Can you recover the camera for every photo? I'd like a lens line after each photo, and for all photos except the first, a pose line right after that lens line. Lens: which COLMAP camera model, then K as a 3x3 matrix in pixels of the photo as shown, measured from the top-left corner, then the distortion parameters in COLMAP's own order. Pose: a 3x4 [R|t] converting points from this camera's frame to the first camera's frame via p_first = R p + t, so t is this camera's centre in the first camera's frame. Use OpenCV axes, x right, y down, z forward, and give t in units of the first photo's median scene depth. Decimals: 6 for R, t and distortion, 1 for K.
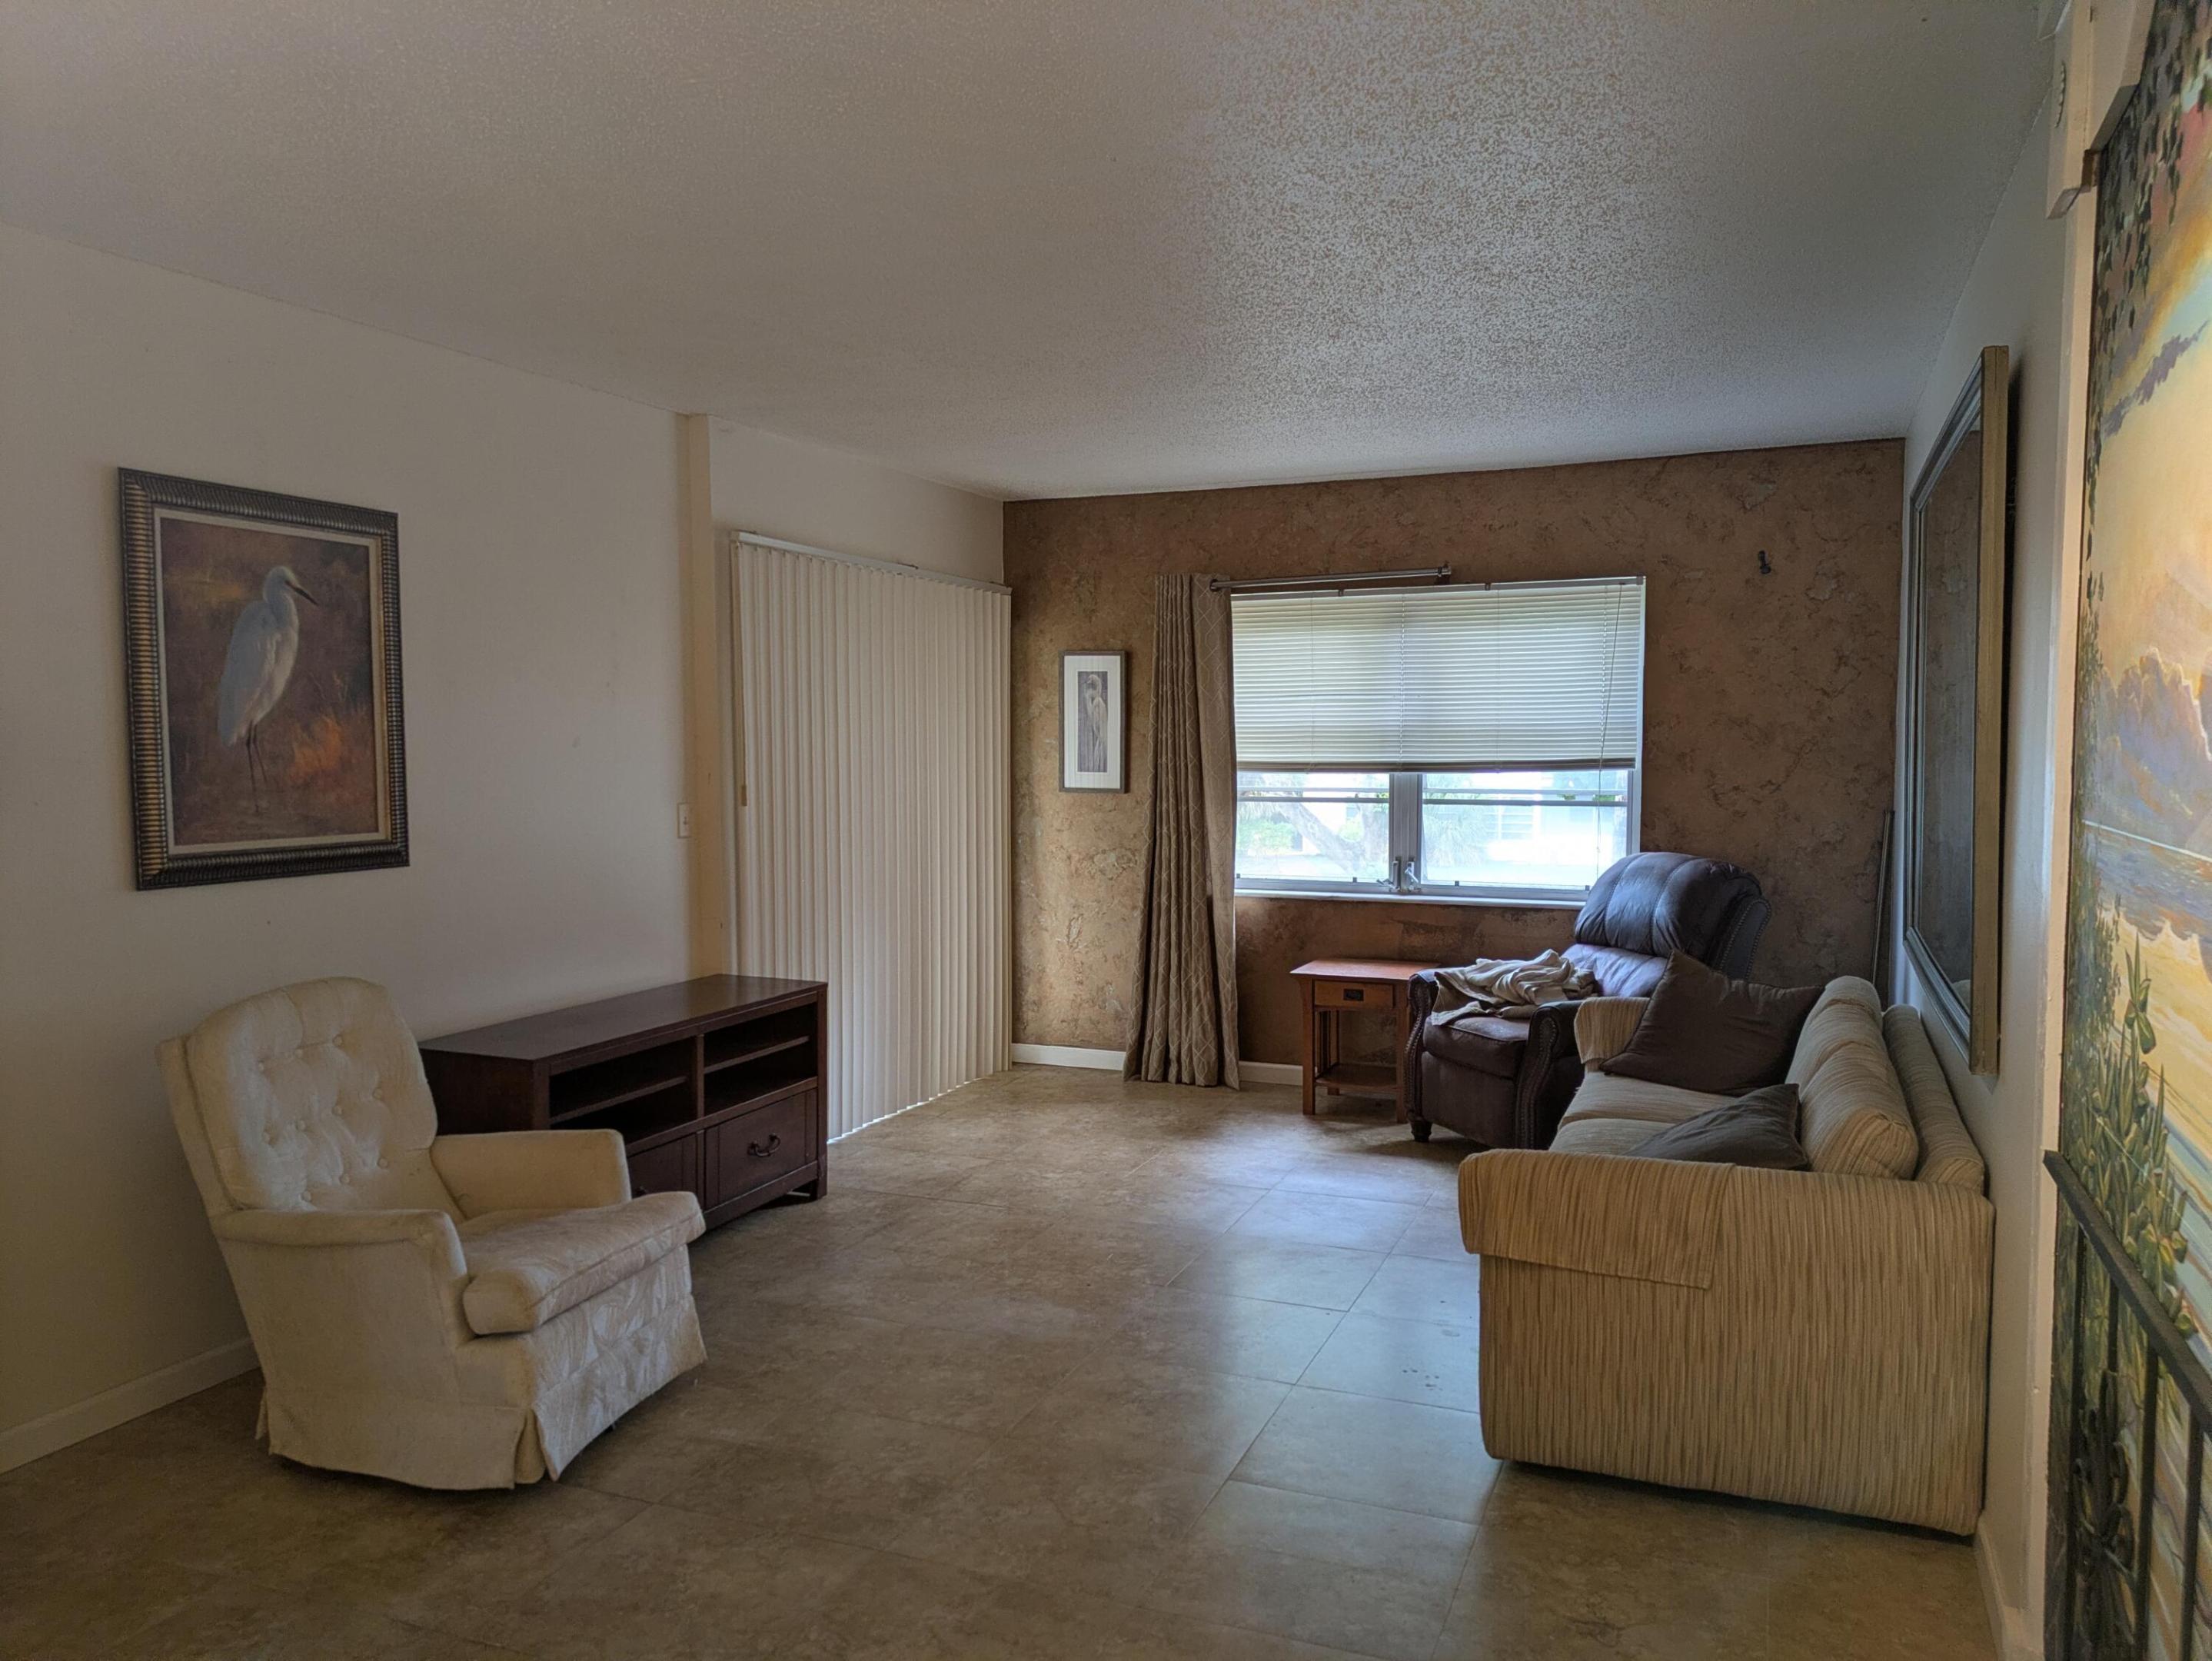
lens RADIAL K [[1643.3, 0, 1106.0], [0, 1643.3, 830.5], [0, 0, 1]] dist [0.207773, -0.133615]
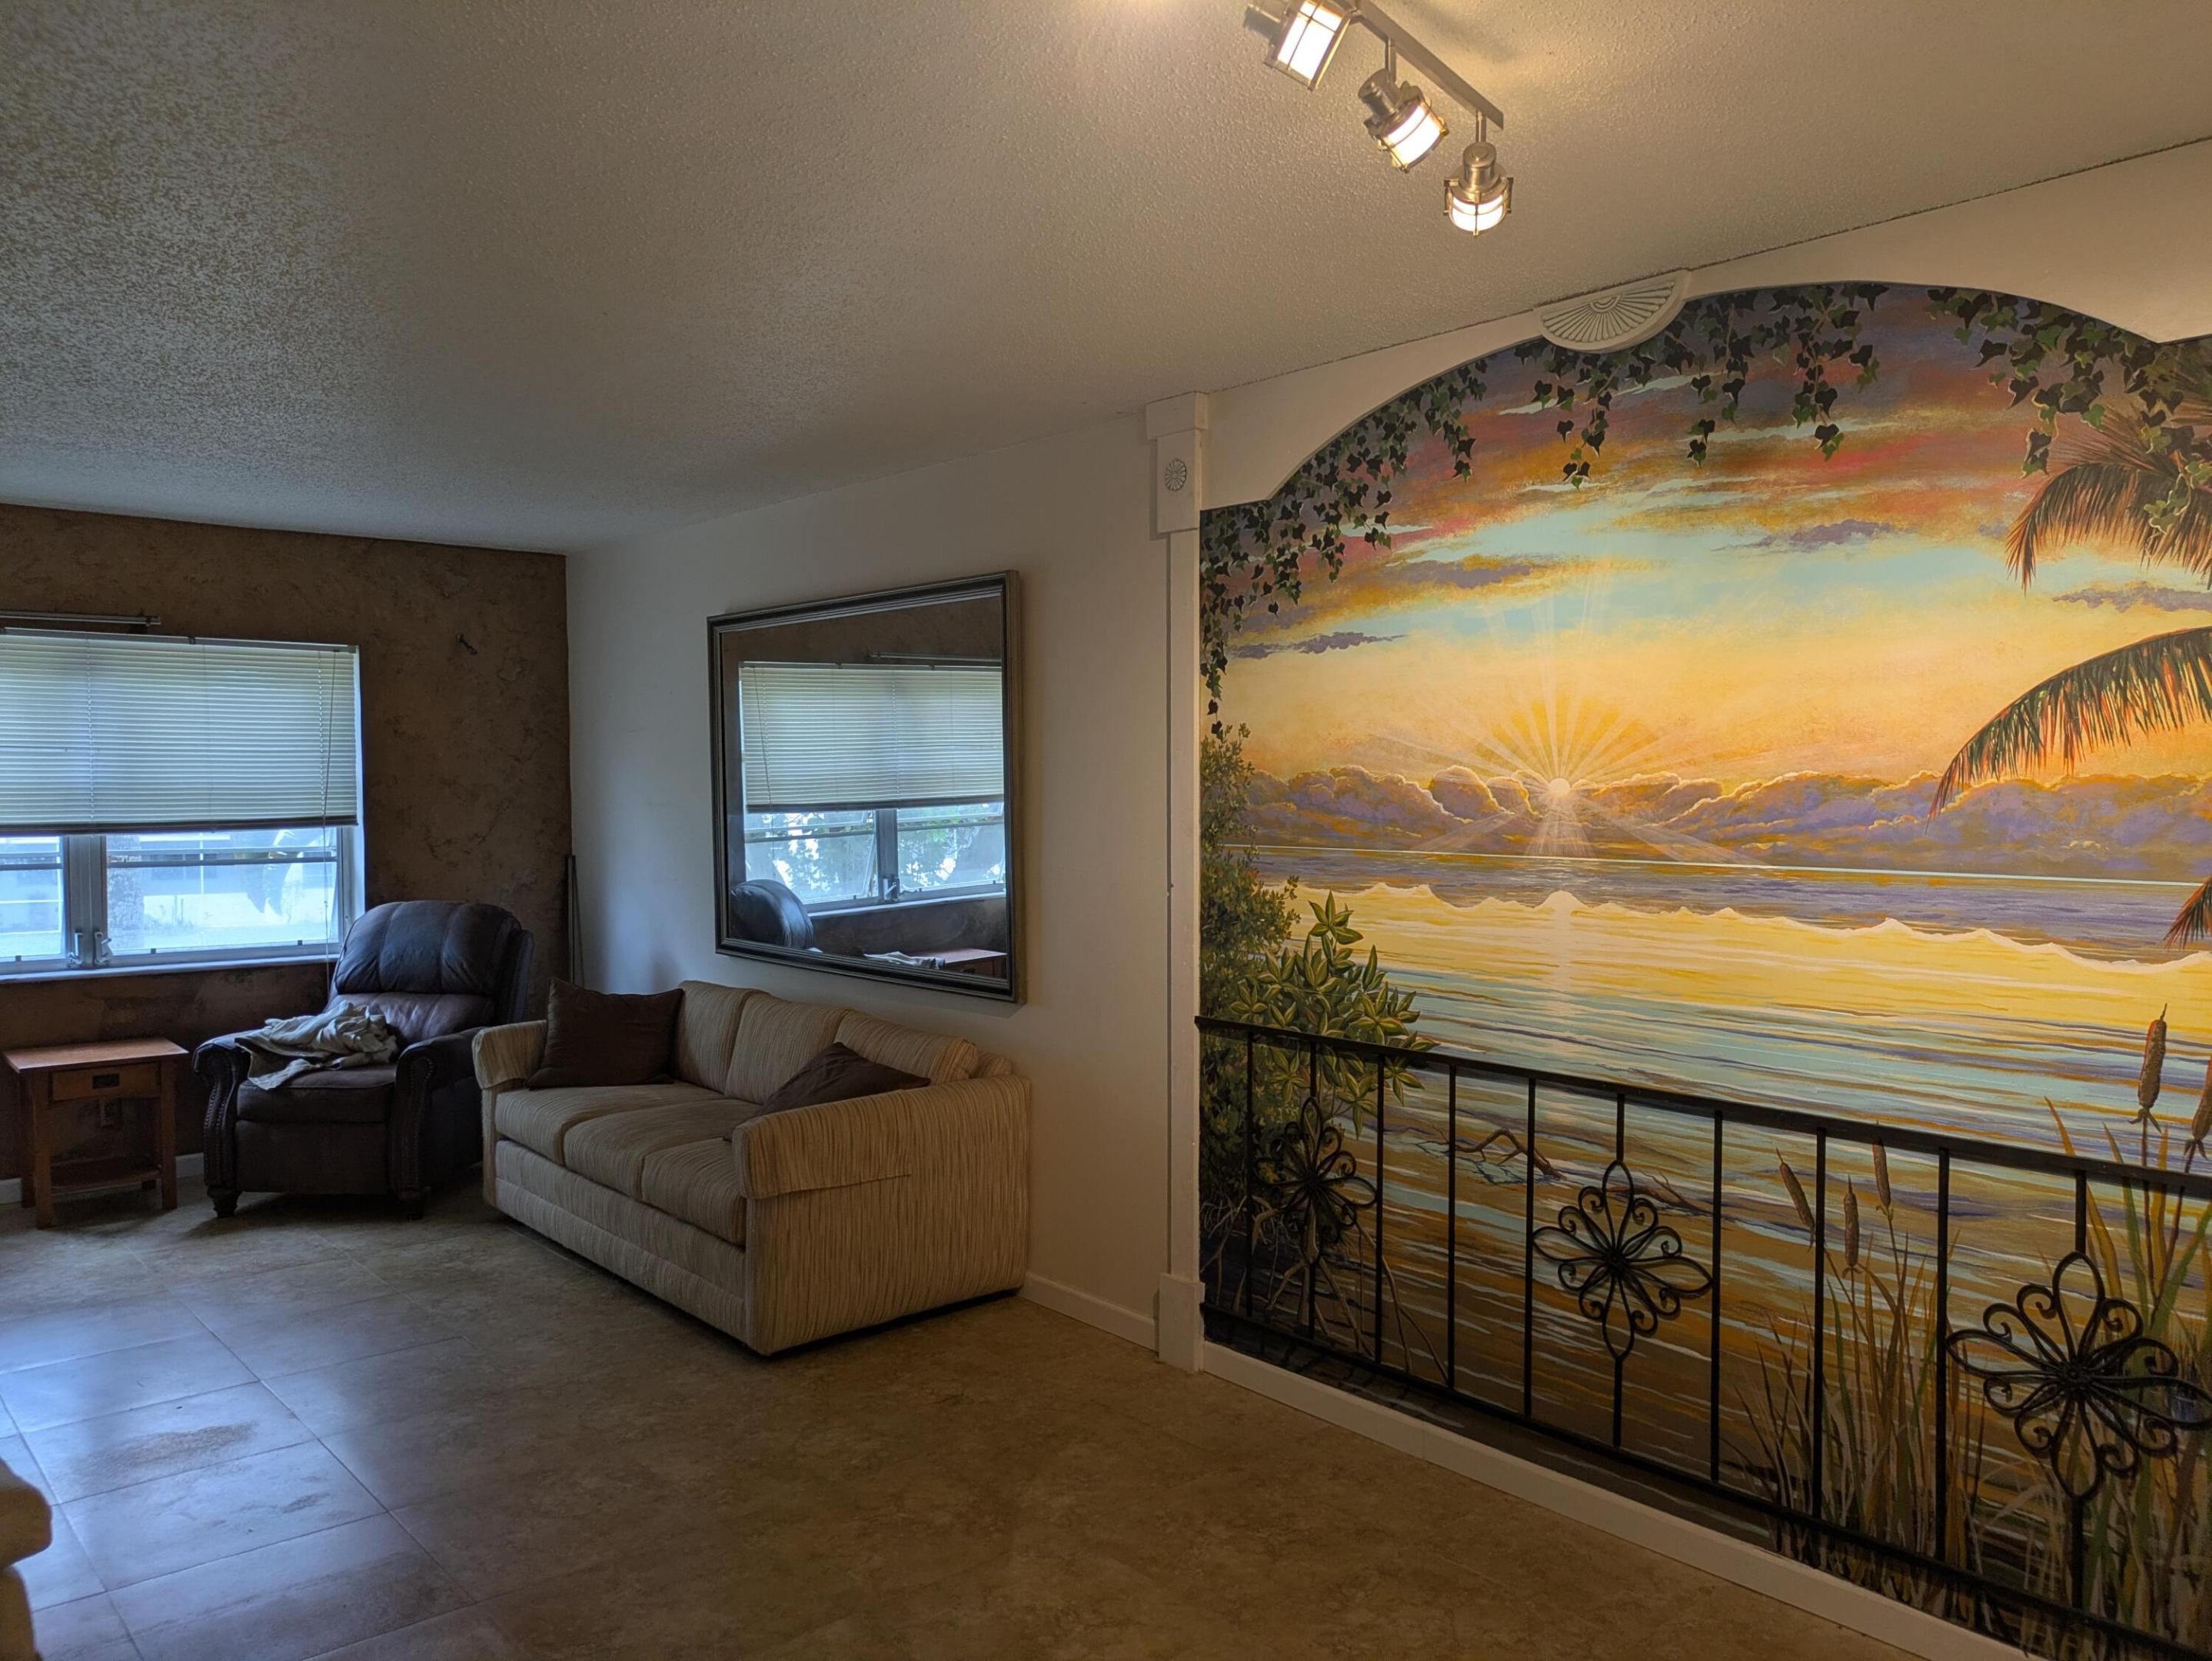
lens RADIAL K [[1653.1, 0, 1106.0], [0, 1653.1, 830.5], [0, 0, 1]] dist [0.005718, 0.001586]
pose [[0.484452, -0.019996, 0.874590, -0.383282], [0.055108, 0.998451, -0.007697, 0.000460], [-0.873081, 0.051926, 0.484803, 0.083399]]
